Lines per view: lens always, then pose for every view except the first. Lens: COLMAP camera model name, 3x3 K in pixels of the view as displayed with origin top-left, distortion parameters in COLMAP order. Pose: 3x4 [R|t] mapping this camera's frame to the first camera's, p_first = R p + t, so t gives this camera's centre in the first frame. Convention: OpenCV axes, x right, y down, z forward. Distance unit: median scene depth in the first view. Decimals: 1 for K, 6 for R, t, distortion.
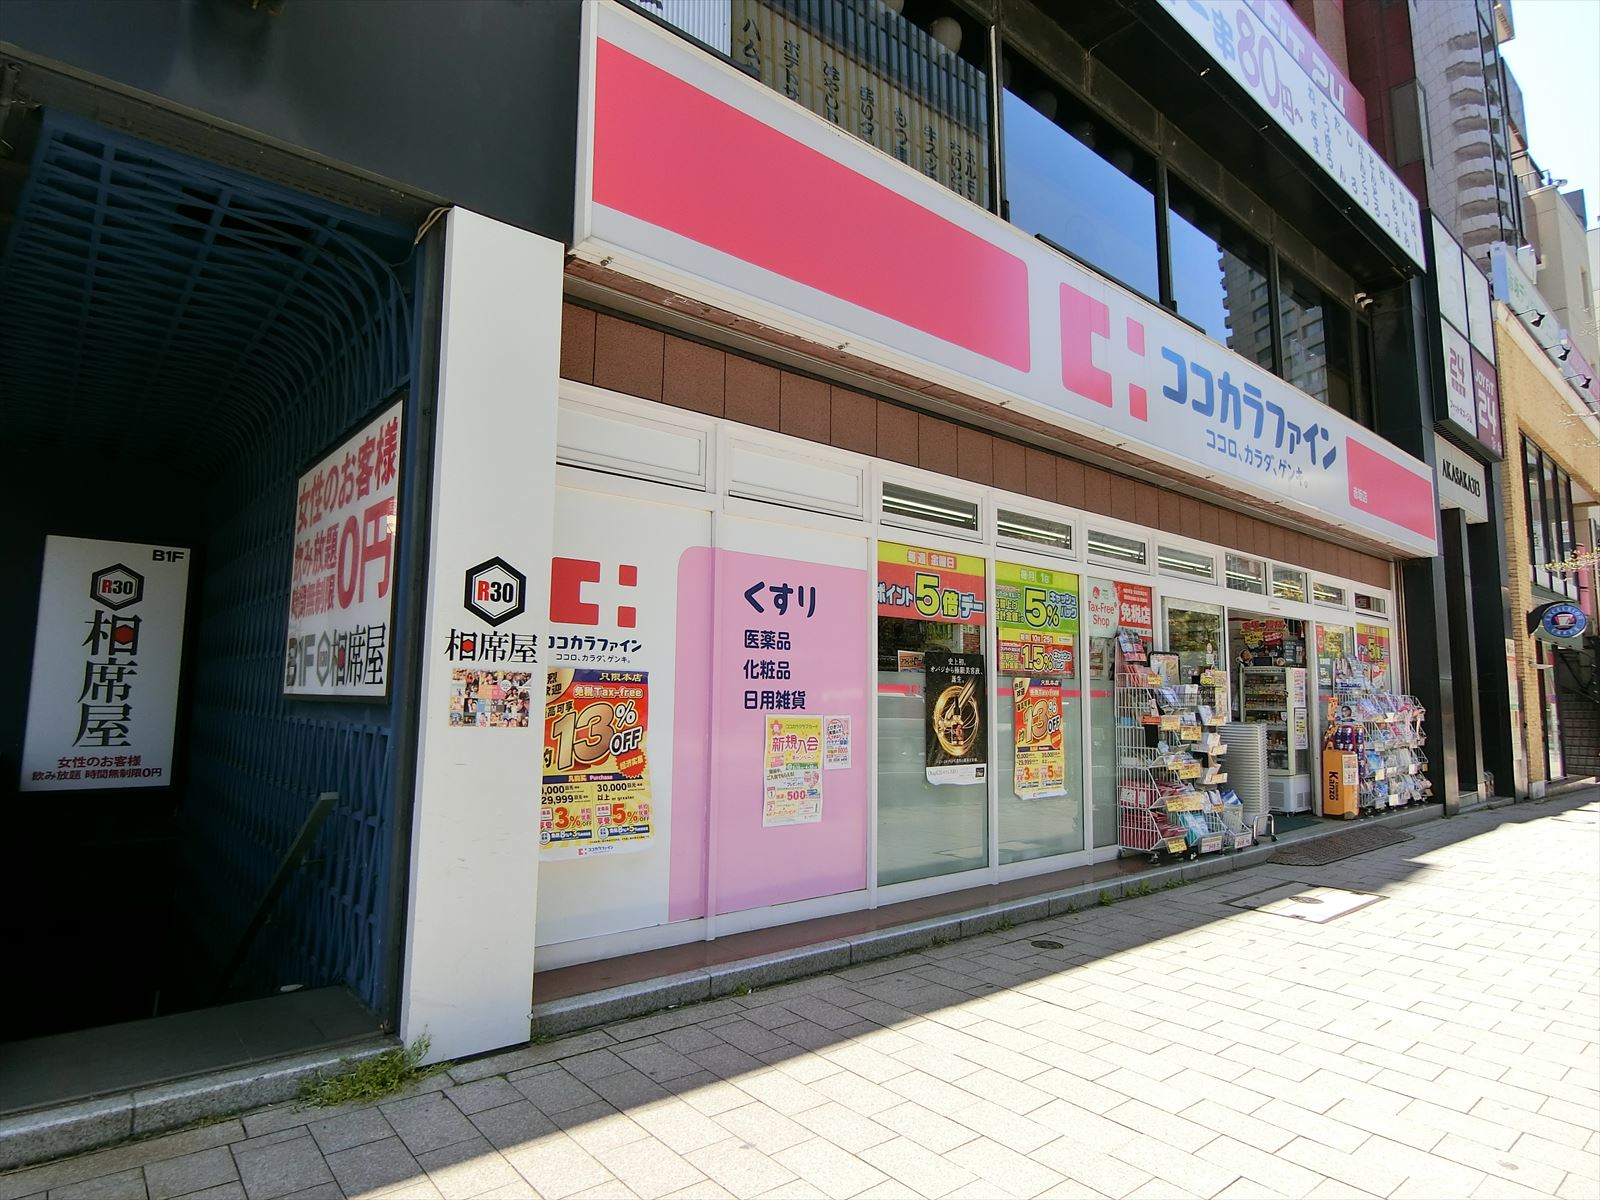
lens RADIAL K [[885.7, 0, 808.1], [0, 885.7, 595.0], [0, 0, 1]] dist [-0.017438, -0.000625]
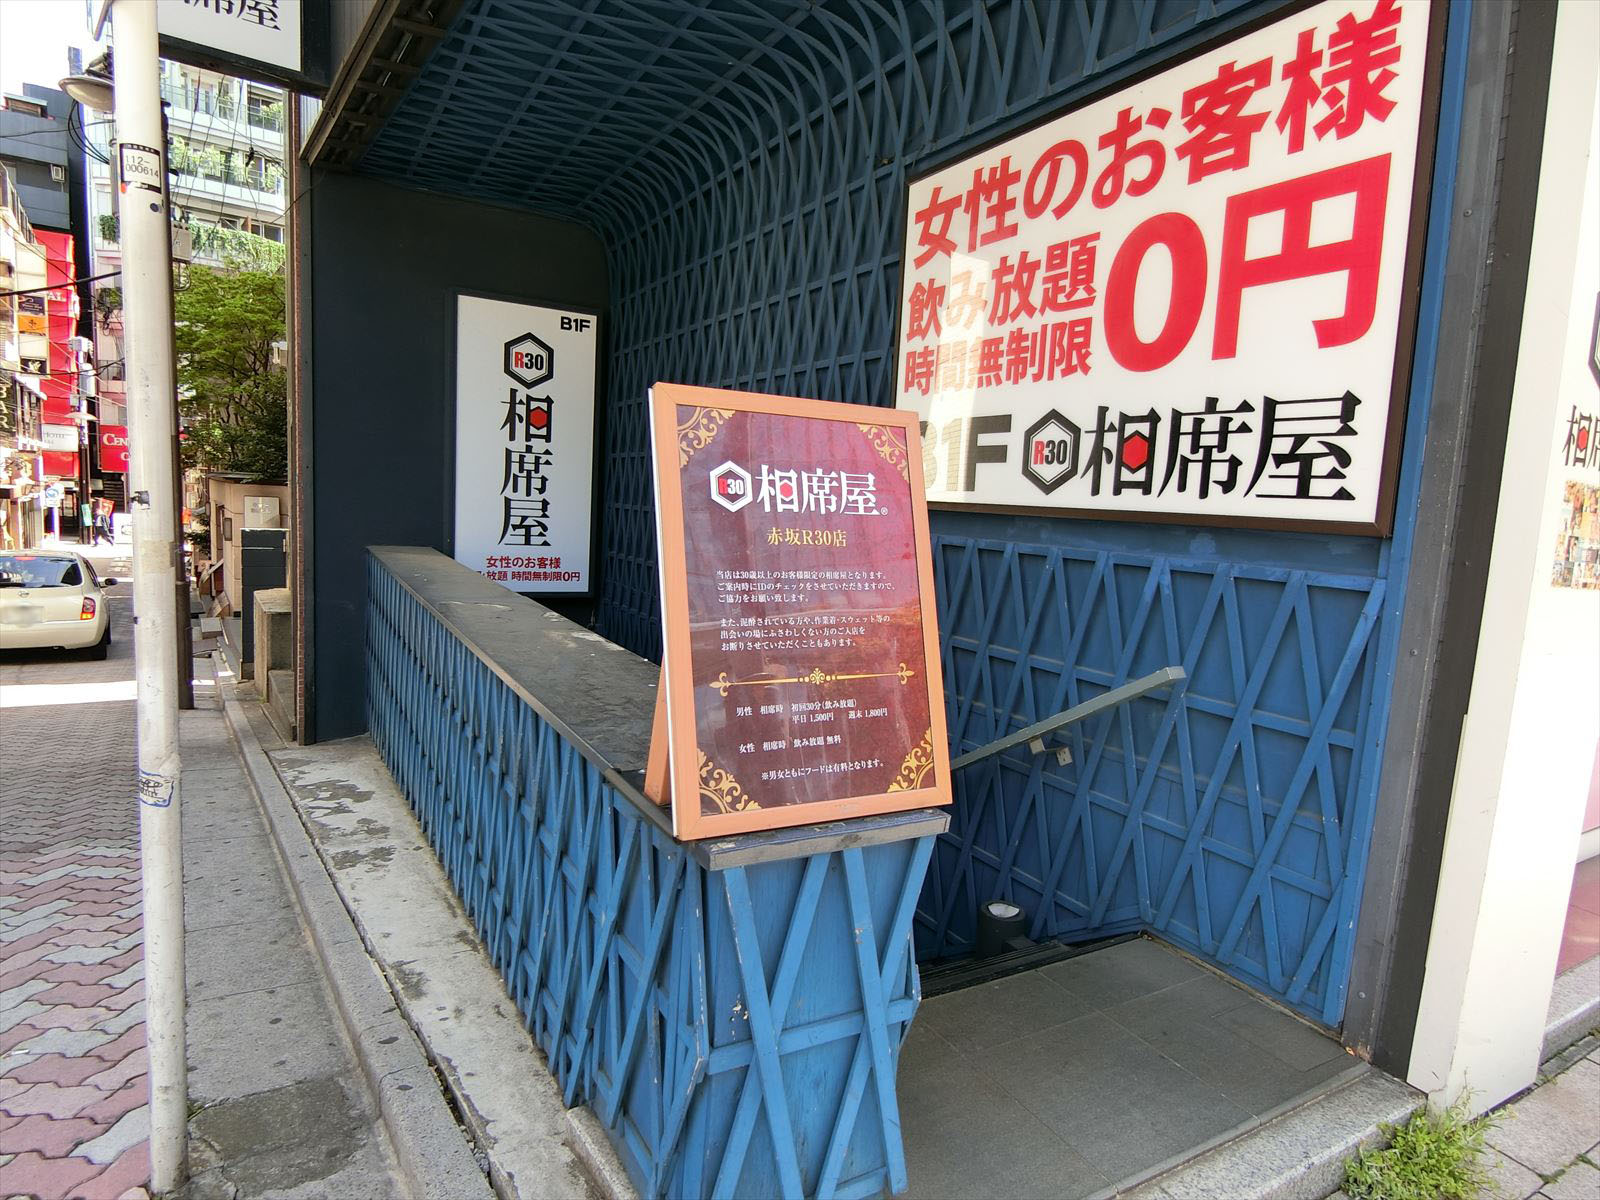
lens RADIAL K [[885.7, 0, 796.7], [0, 885.7, 605.4], [0, 0, 1]] dist [-0.017438, -0.000625]
pose [[0.979467, 0.065701, -0.190597, -0.356816], [-0.021278, 0.973817, 0.226337, 0.022666], [0.200477, -0.217634, 0.955219, 0.181399]]
